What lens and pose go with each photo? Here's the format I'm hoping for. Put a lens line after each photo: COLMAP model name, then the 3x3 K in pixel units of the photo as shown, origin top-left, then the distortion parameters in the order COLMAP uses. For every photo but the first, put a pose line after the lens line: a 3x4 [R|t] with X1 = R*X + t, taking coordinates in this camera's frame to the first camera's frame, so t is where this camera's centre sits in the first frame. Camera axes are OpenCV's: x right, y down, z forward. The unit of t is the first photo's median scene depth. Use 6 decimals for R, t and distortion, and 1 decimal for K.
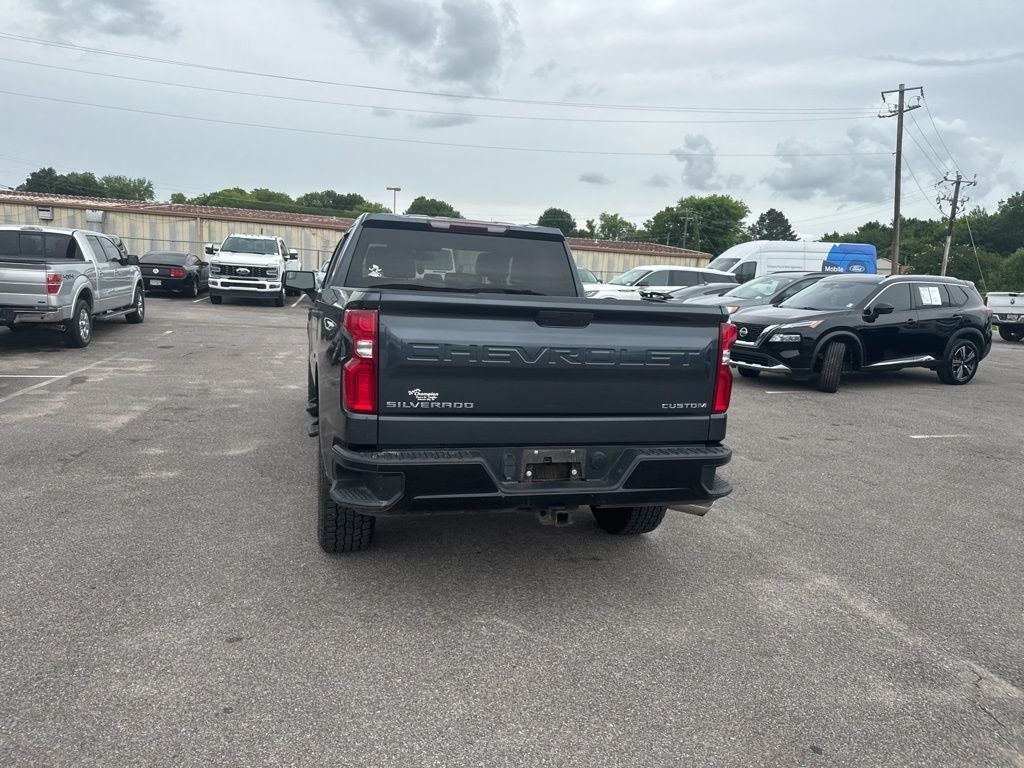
lens RADIAL K [[720.2, 0, 509.1], [0, 720.2, 389.1], [0, 0, 1]] dist [0.066529, -0.107168]
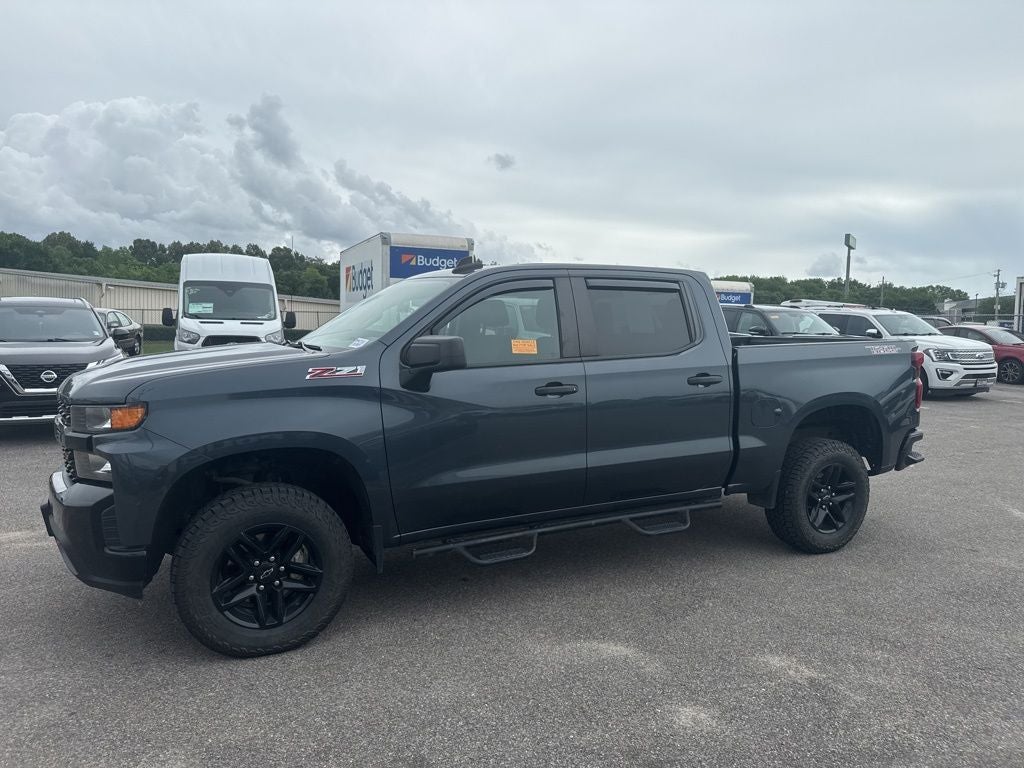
lens RADIAL K [[716.9, 0, 508.1], [0, 716.9, 385.8], [0, 0, 1]] dist [0.068328, -0.104974]
pose [[-0.183954, -0.134548, 0.973683, -0.266893], [0.129817, 0.978584, 0.159751, -0.066849], [-0.974325, 0.155787, -0.162548, 0.341024]]
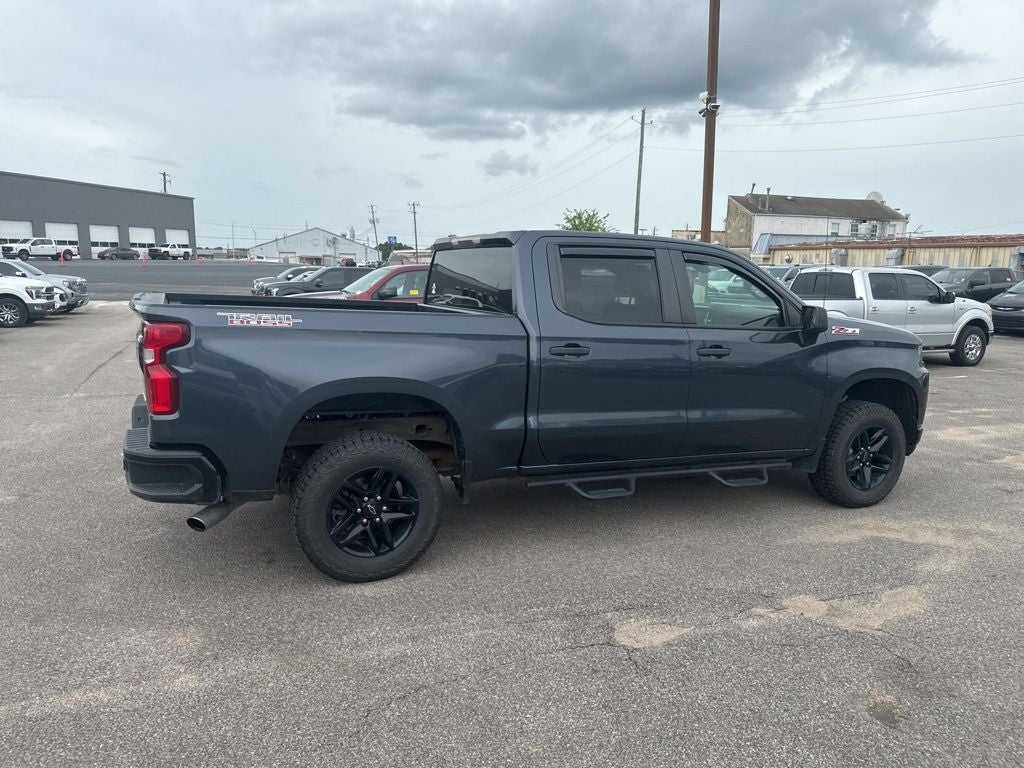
lens RADIAL K [[716.9, 0, 504.5], [0, 716.9, 398.0], [0, 0, 1]] dist [0.047992, -0.065351]
pose [[0.144662, 0.115147, -0.982758, 0.227214], [-0.169813, 0.981359, 0.089986, -0.026959], [0.974801, 0.153868, 0.161519, 0.225314]]
